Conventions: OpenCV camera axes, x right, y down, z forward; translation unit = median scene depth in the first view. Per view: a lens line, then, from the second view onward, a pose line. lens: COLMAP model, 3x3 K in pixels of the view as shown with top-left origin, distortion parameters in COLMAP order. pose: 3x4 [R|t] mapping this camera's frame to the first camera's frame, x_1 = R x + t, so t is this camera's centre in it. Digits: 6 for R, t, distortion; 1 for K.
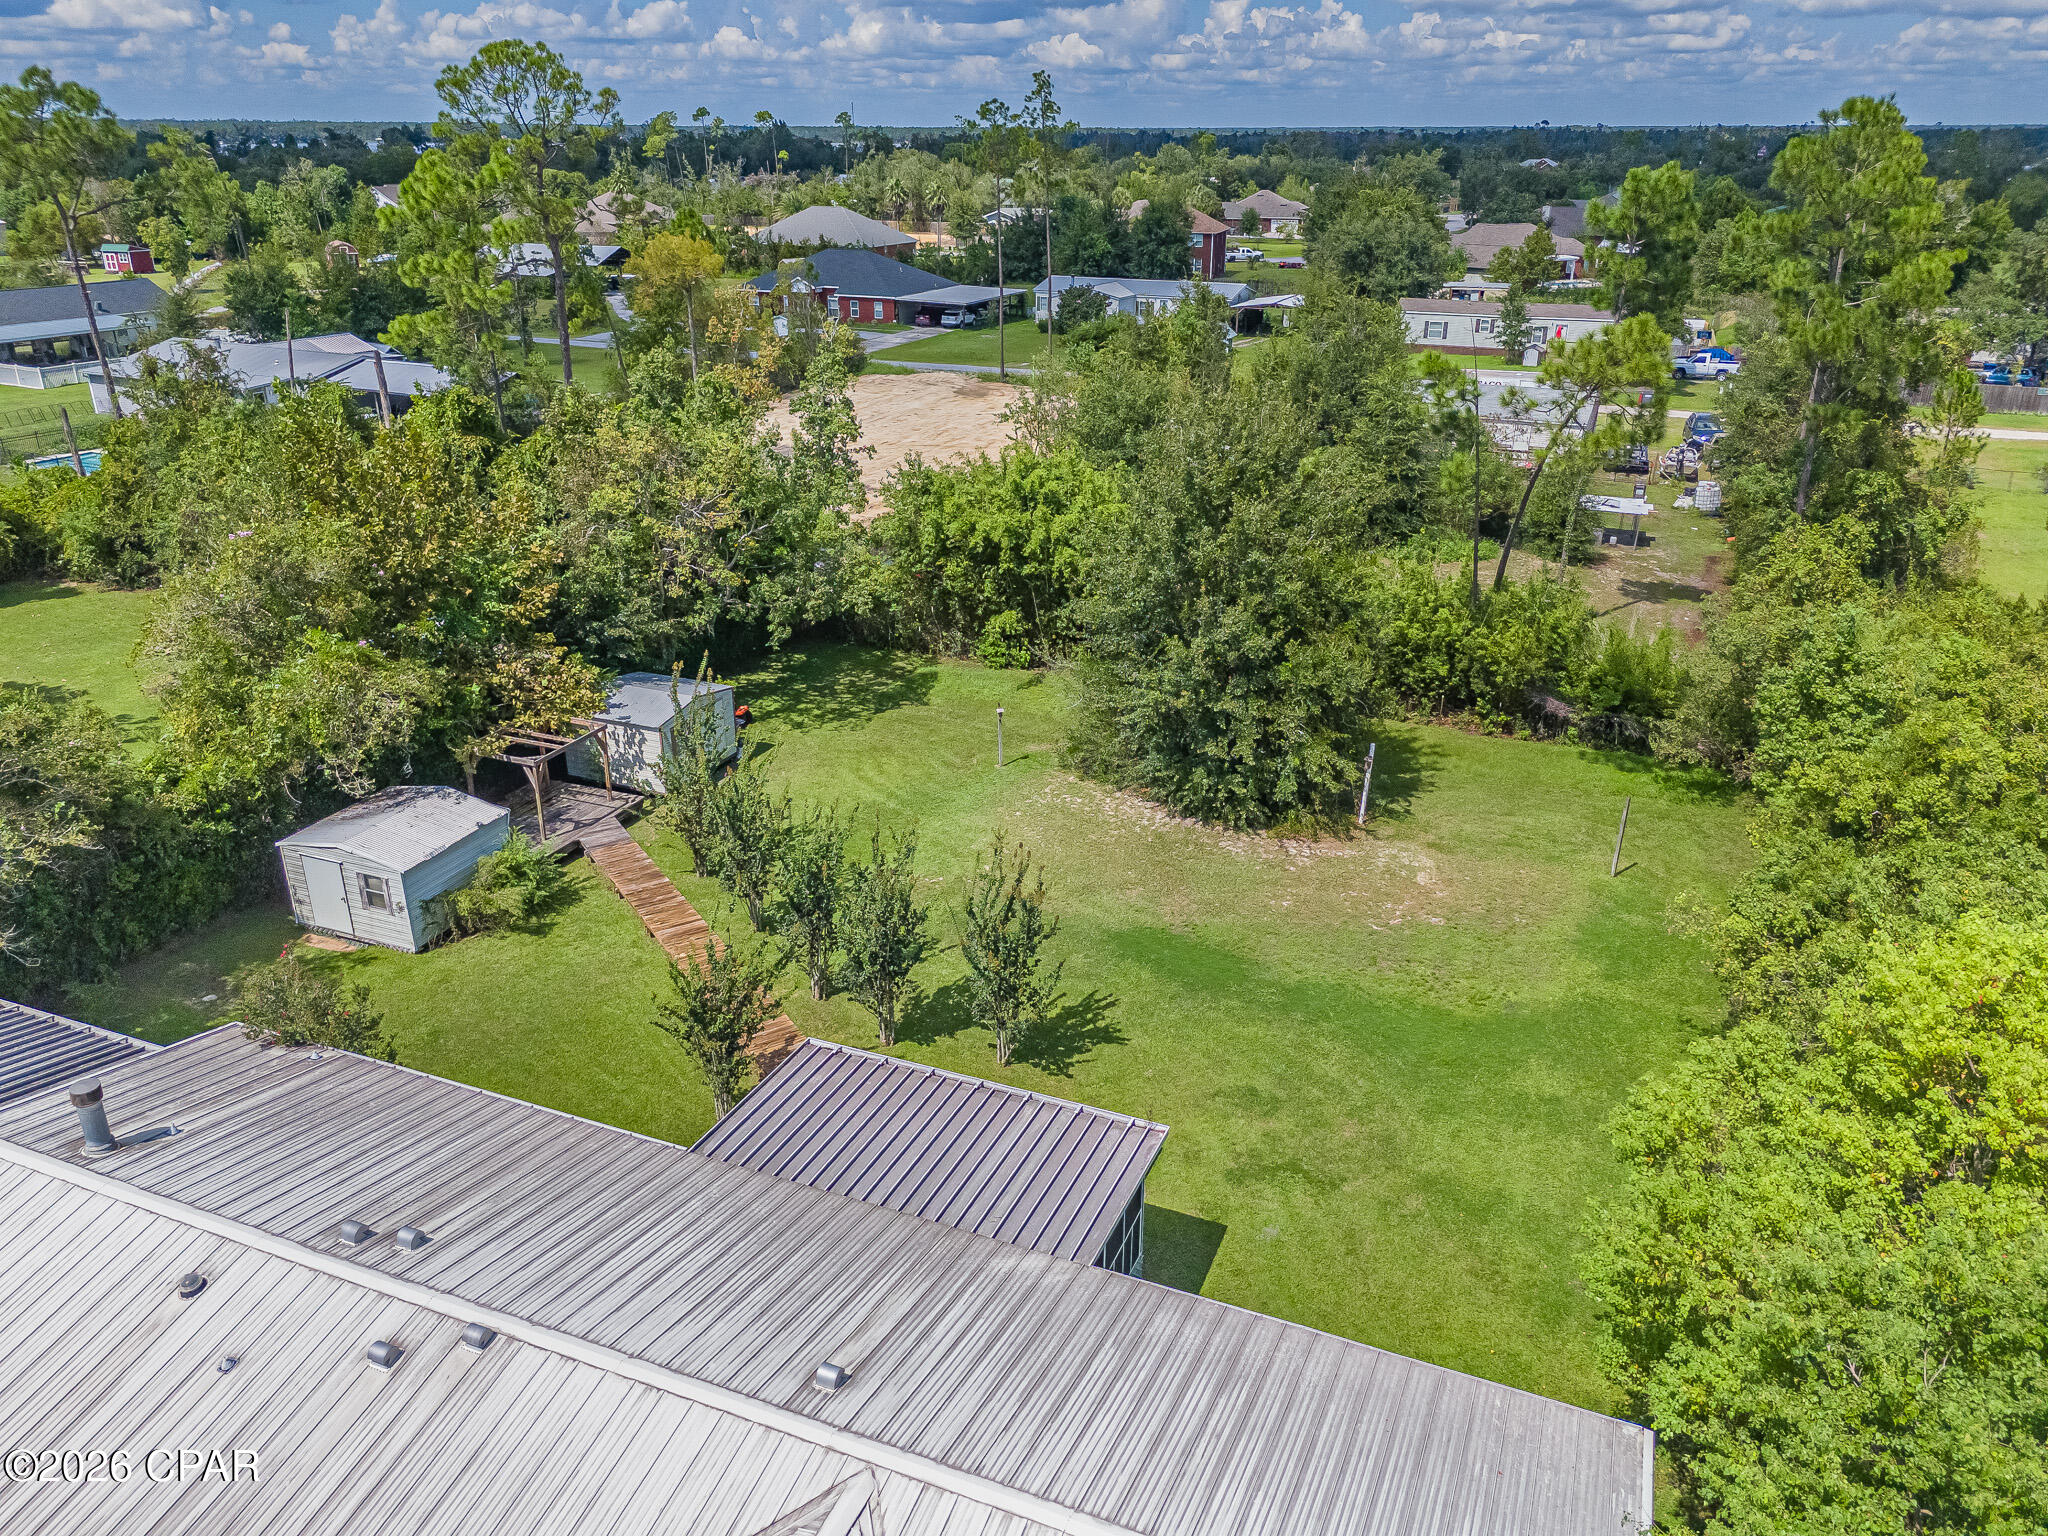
lens RADIAL K [[1455.9, 0, 1023.3], [0, 1455.9, 817.6], [0, 0, 1]] dist [0.129132, -0.184370]
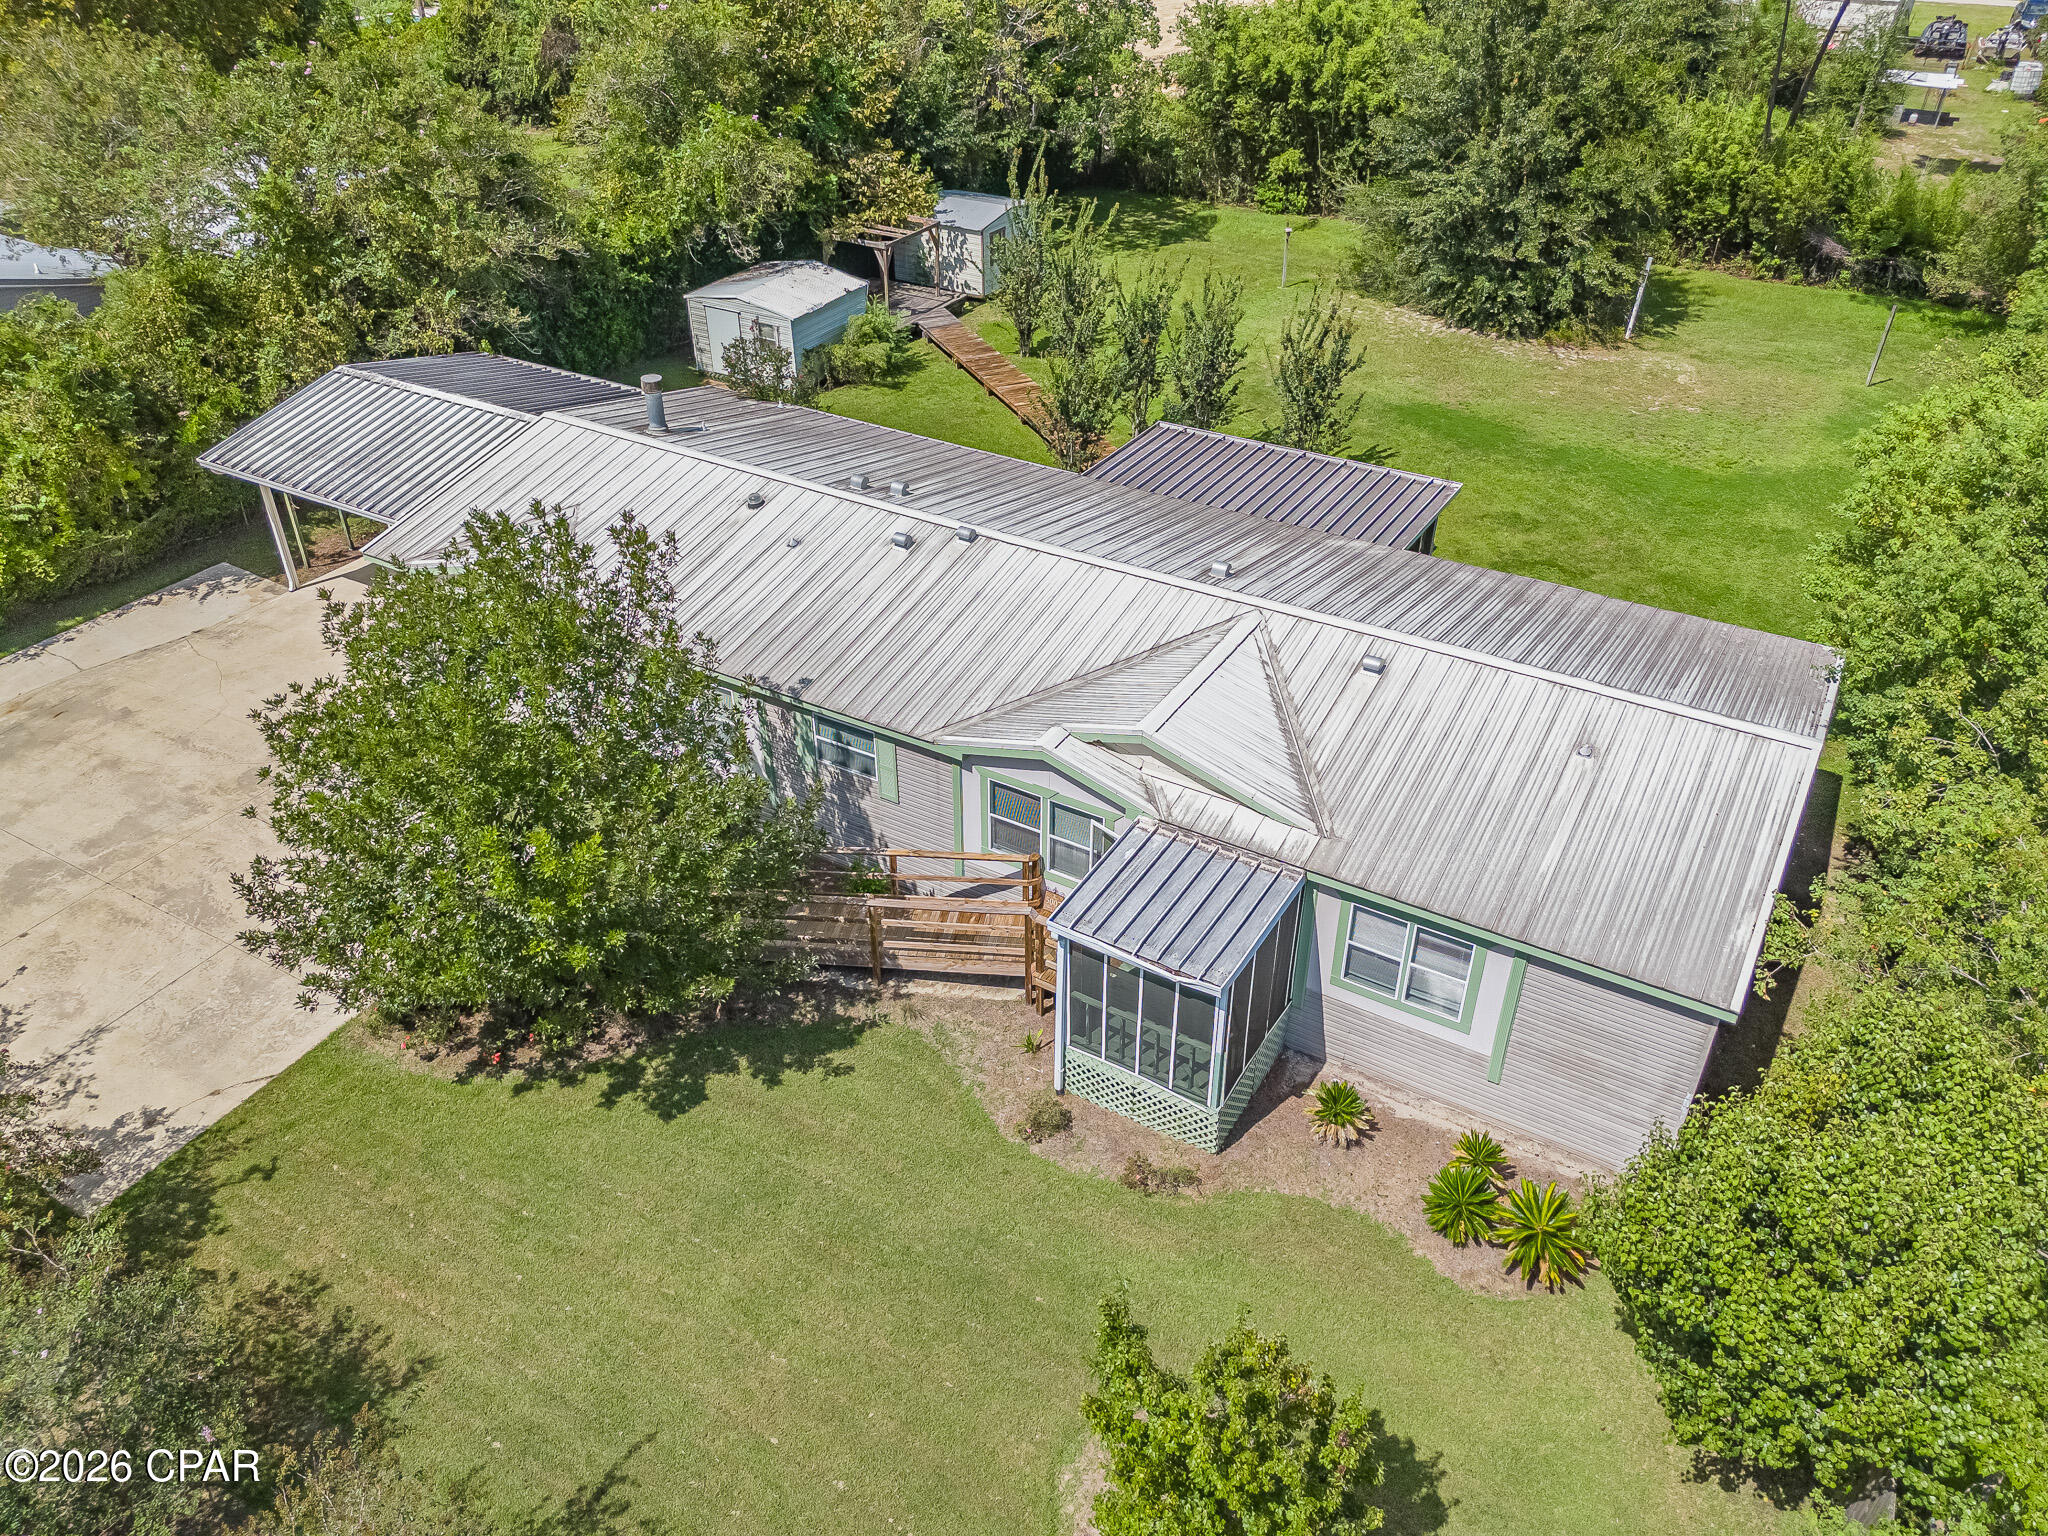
lens RADIAL K [[1450.4, 0, 1039.5], [0, 1450.4, 769.2], [0, 0, 1]] dist [0.059374, -0.029109]
pose [[0.991635, 0.075272, -0.104857, -0.062269], [-0.054011, 0.979797, 0.192564, 0.133568], [0.117233, -0.185290, 0.975666, -0.164901]]
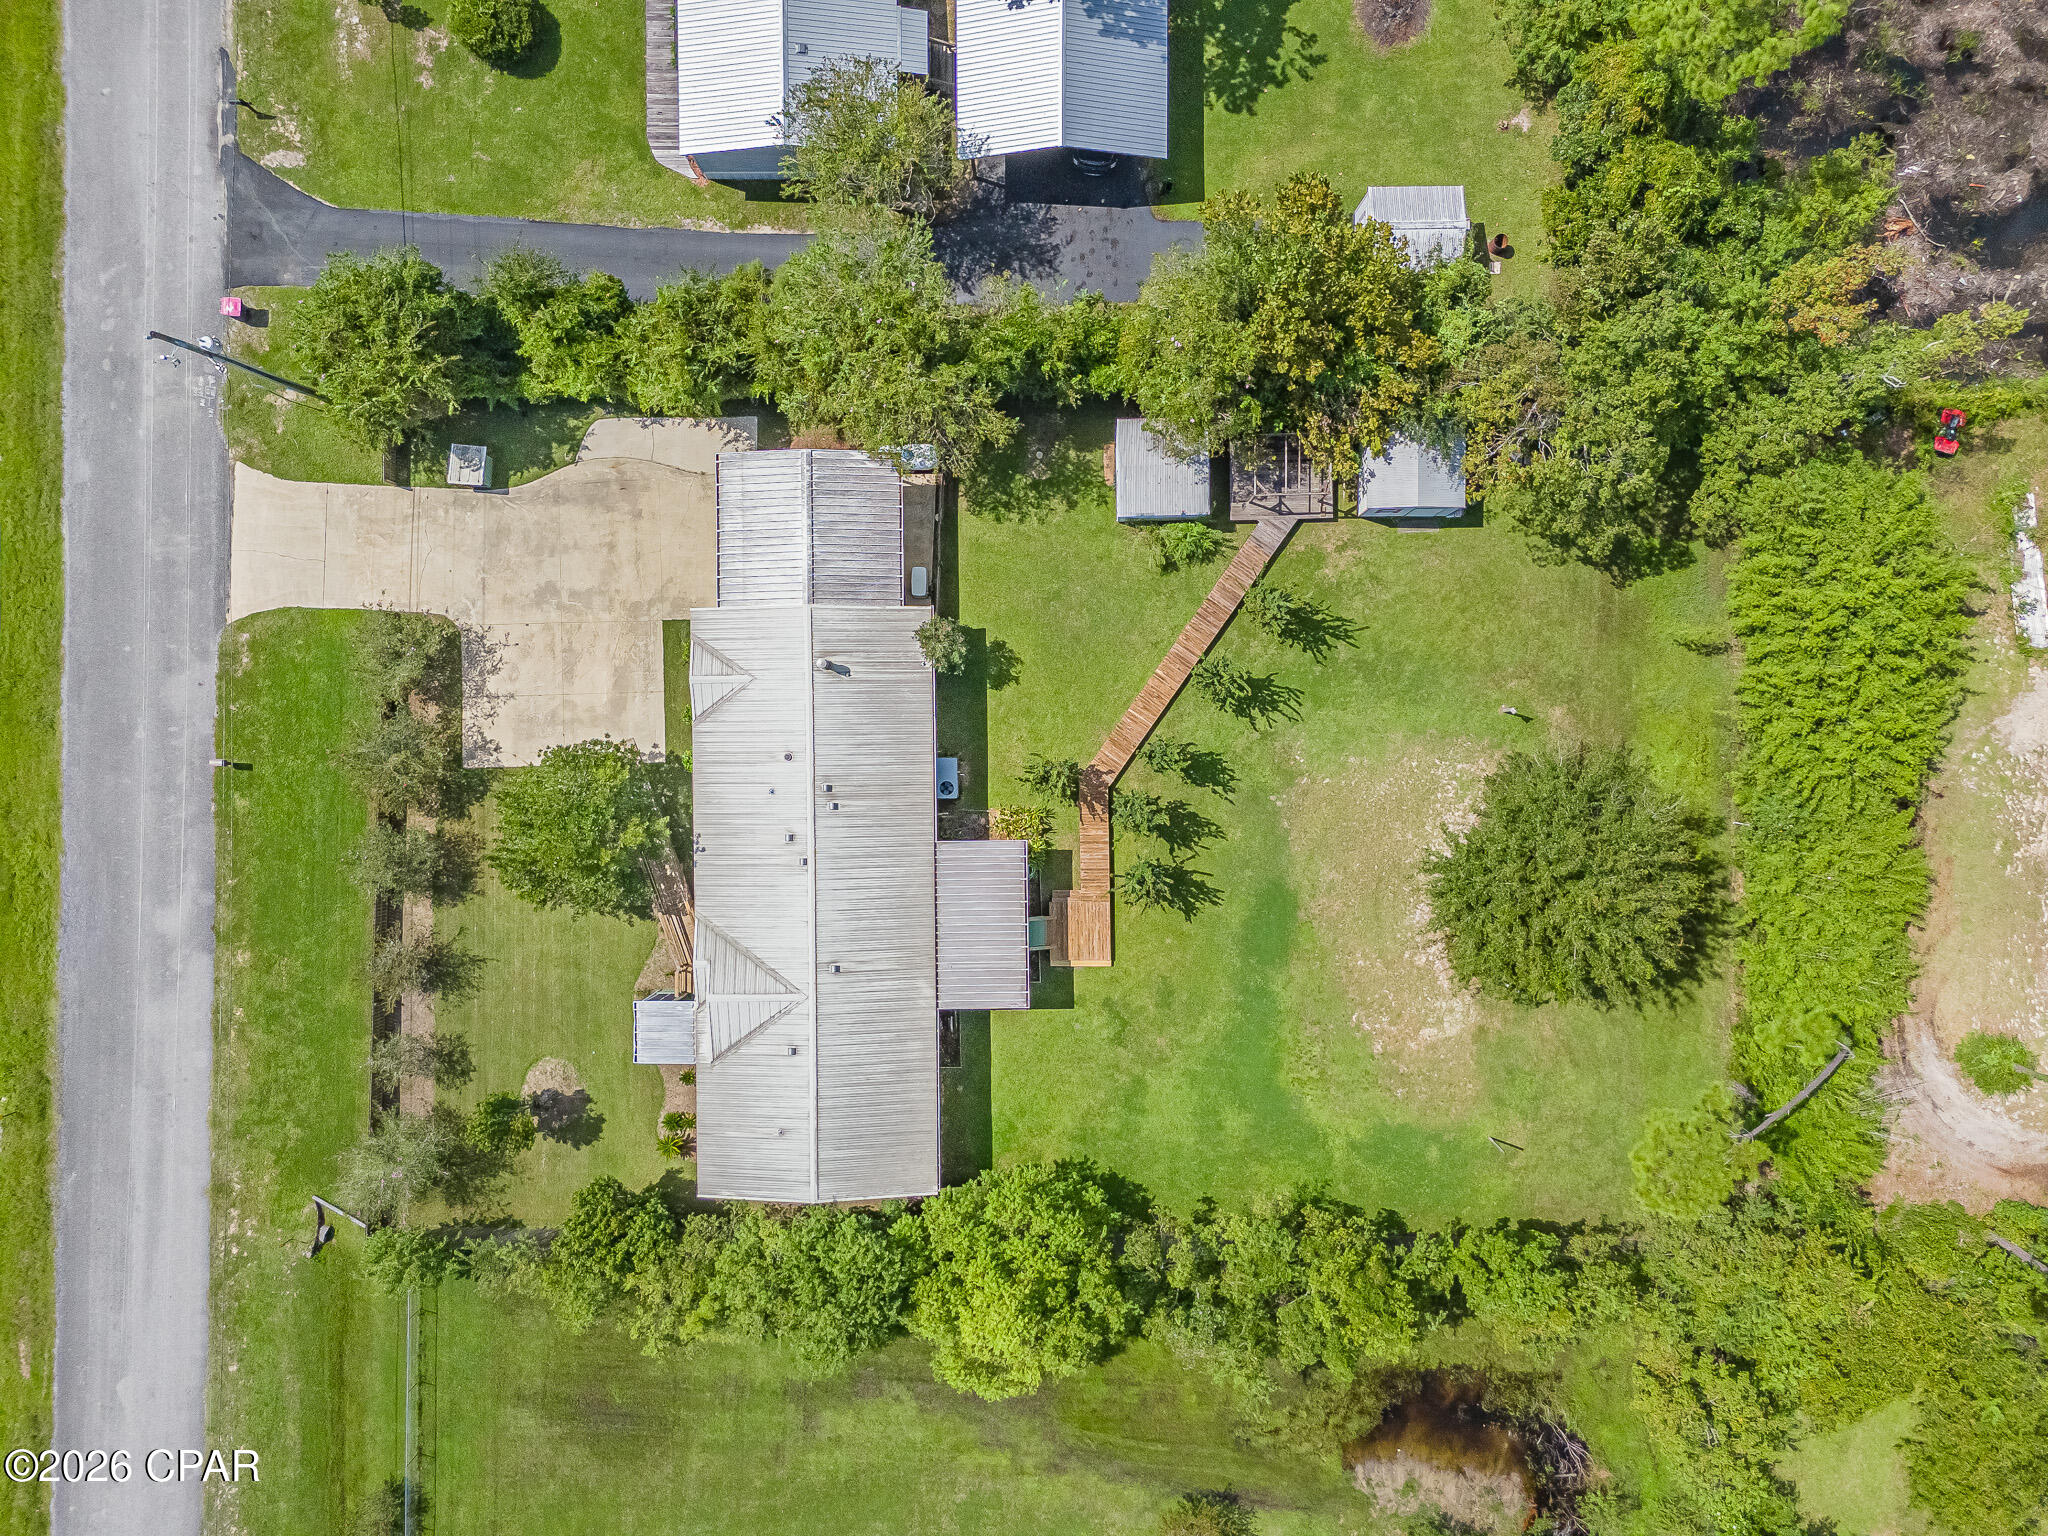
lens RADIAL K [[1450.4, 0, 1039.5], [0, 1450.4, 769.2], [0, 0, 1]] dist [0.059374, -0.029109]
pose [[0.396507, 0.917970, 0.010622, -0.170490], [-0.399193, 0.161984, 0.902445, -1.221685], [0.826696, -0.362066, 0.430675, 0.061771]]
